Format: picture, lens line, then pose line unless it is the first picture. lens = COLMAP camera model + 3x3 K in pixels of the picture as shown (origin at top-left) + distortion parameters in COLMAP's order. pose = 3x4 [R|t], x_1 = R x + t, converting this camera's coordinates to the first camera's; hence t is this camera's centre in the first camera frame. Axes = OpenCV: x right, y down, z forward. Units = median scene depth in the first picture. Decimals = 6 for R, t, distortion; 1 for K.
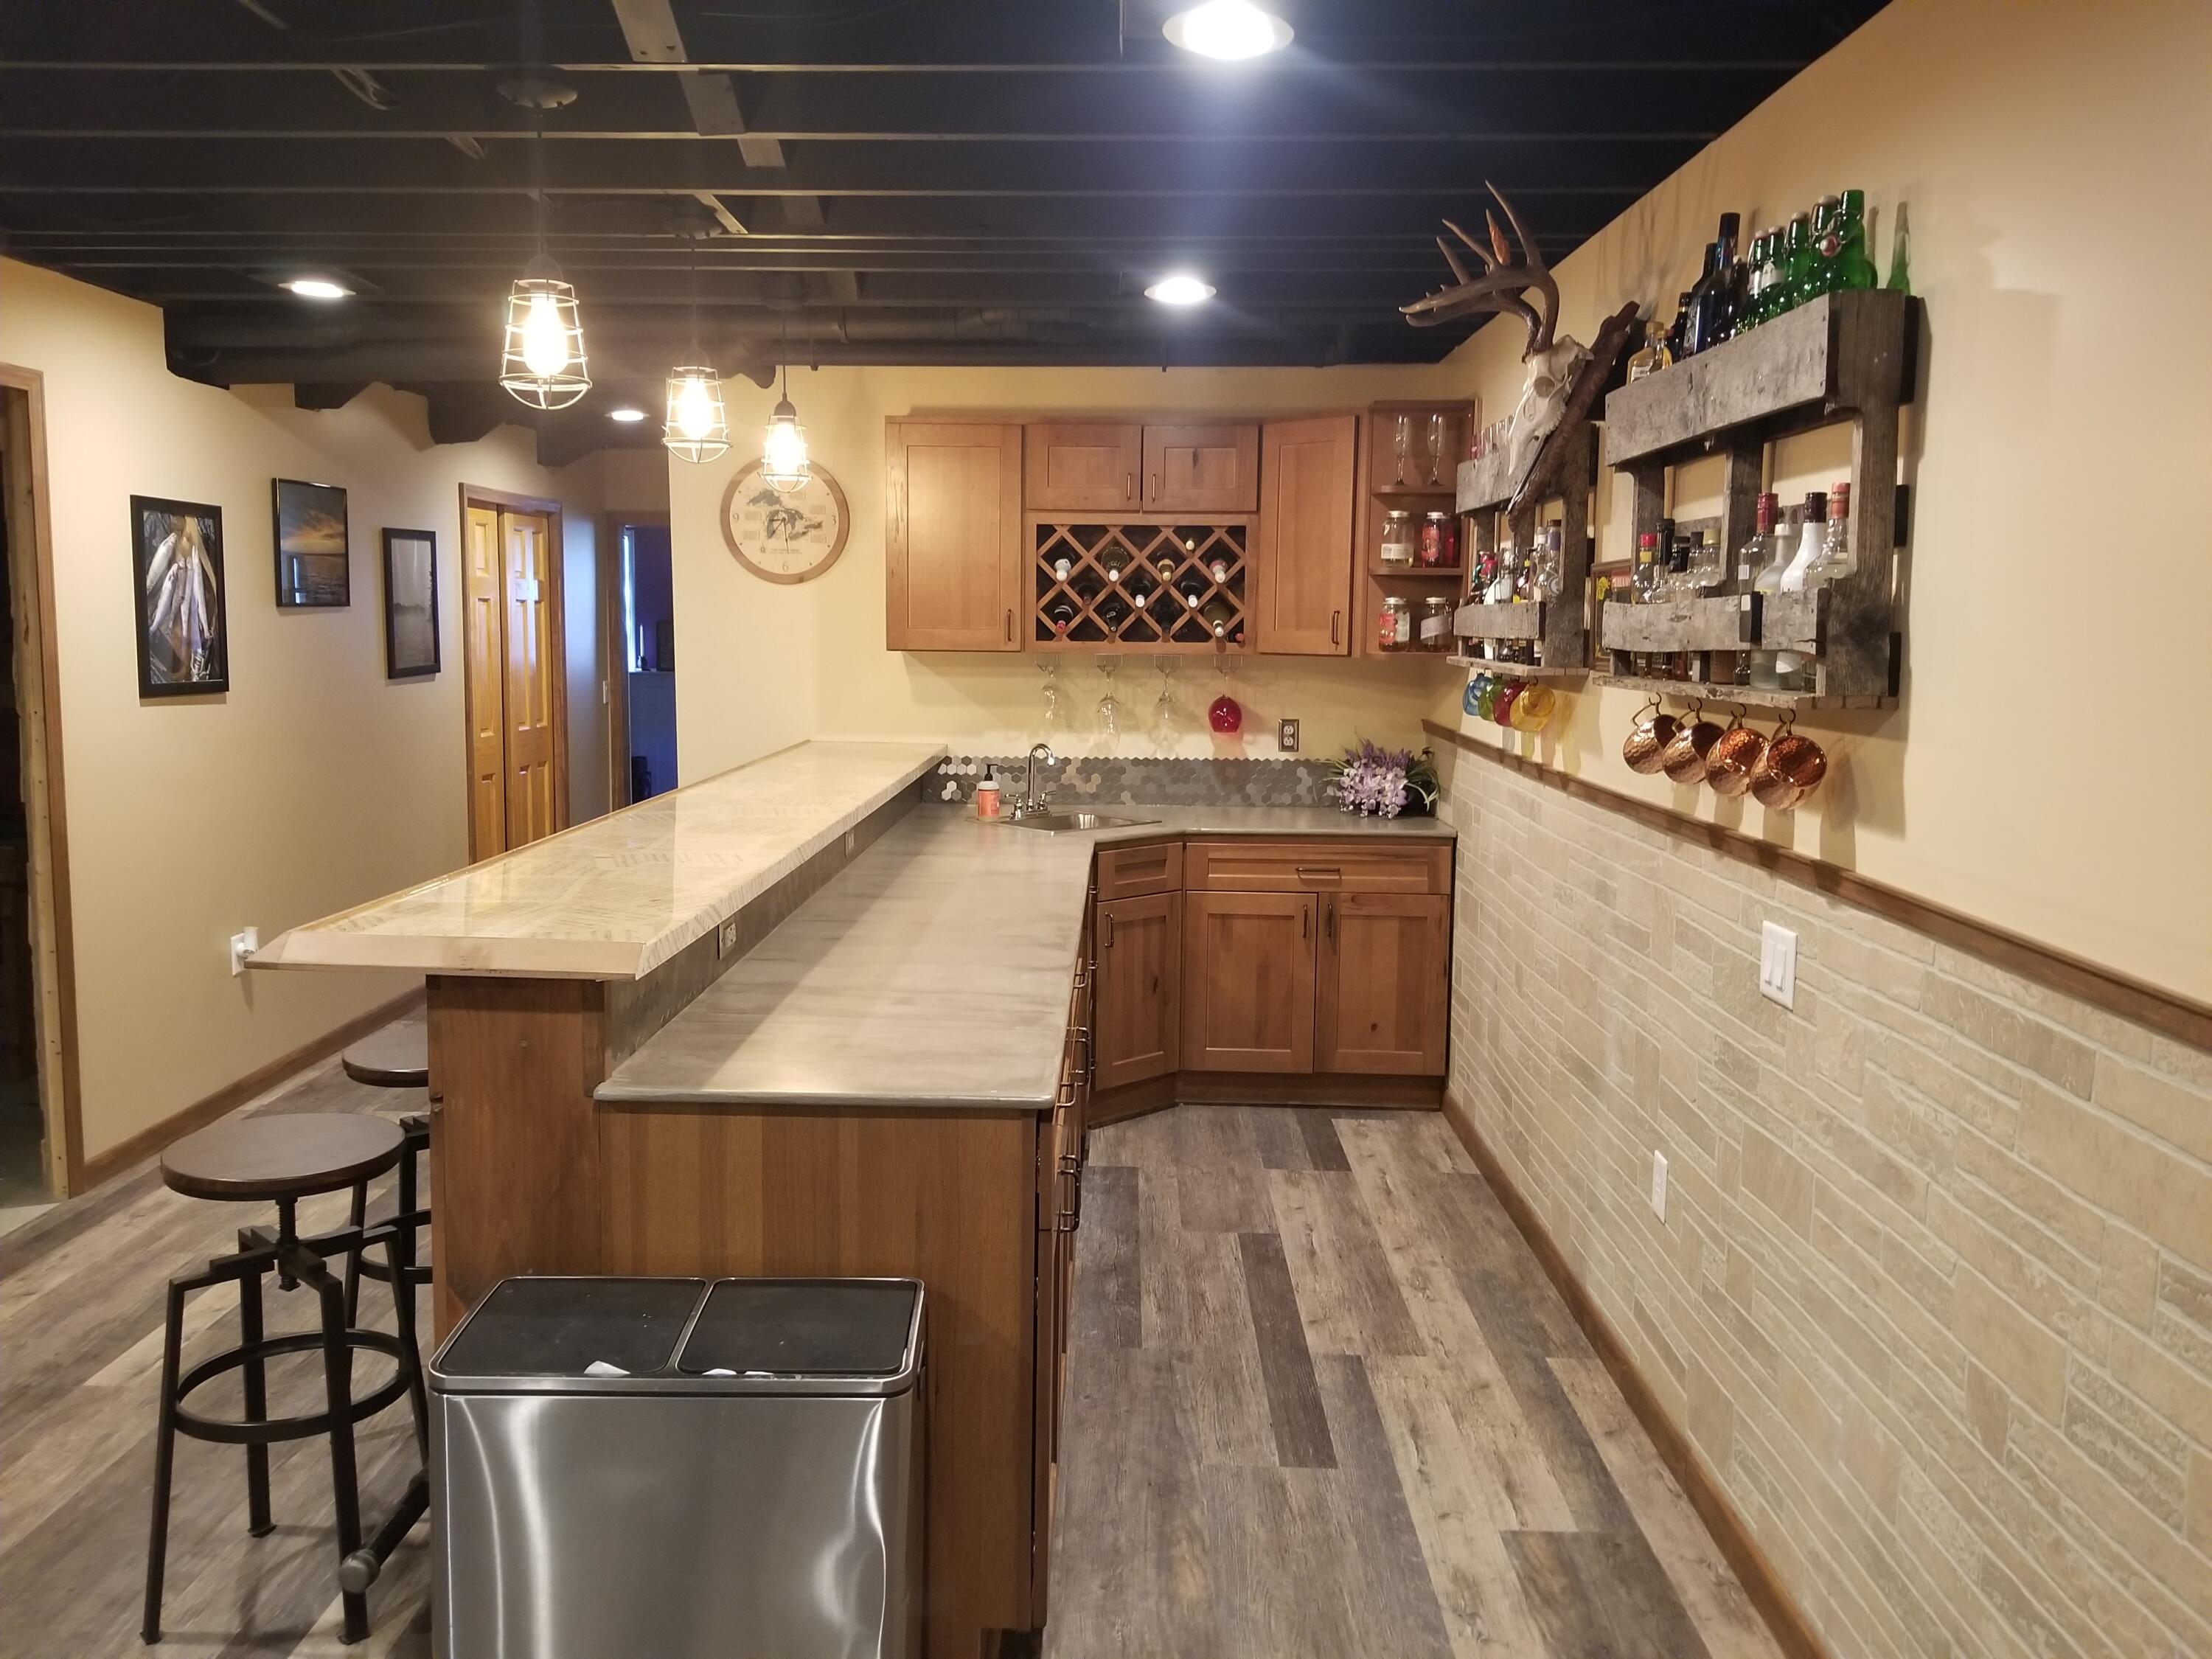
lens RADIAL K [[1715.8, 0, 1103.3], [0, 1715.8, 815.2], [0, 0, 1]] dist [0.066557, -0.107138]
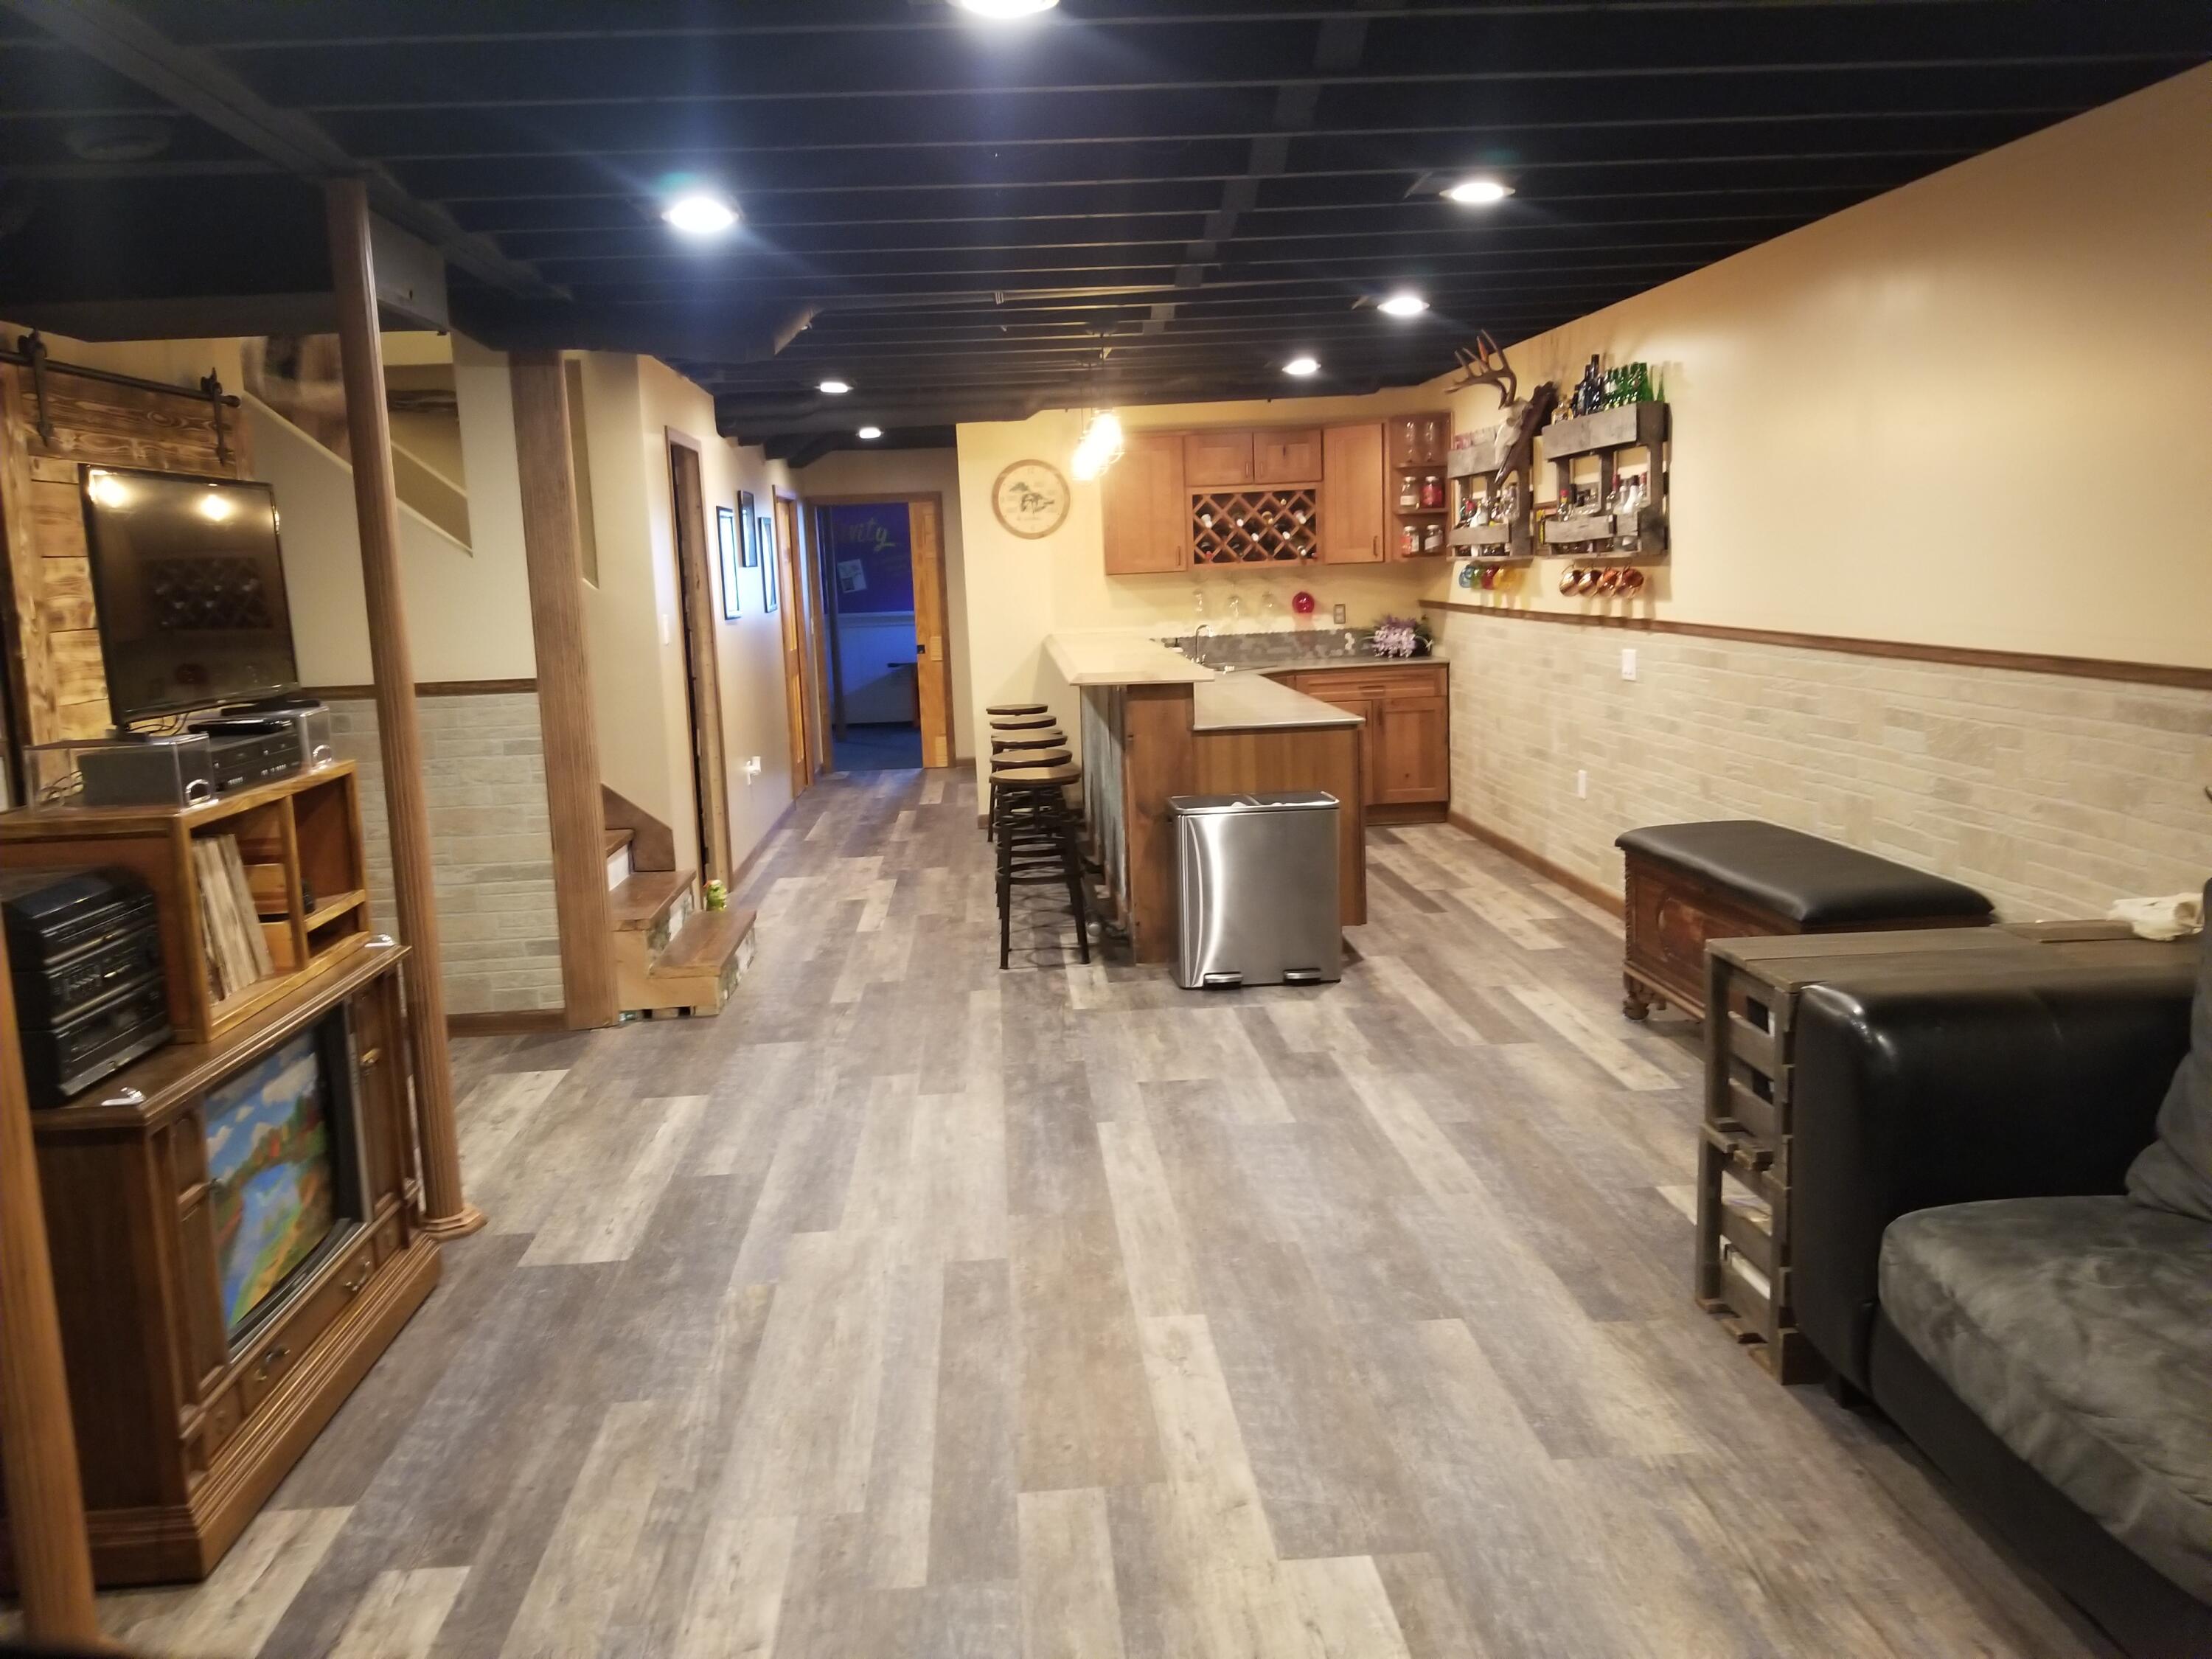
lens RADIAL K [[1715.8, 0, 1095.6], [0, 1715.8, 840.9], [0, 0, 1]] dist [0.066557, -0.107138]
pose [[0.995508, -0.064859, 0.068968, -0.322070], [0.061761, 0.997024, 0.046147, 0.101965], [-0.071756, -0.041680, 0.996551, -0.820157]]
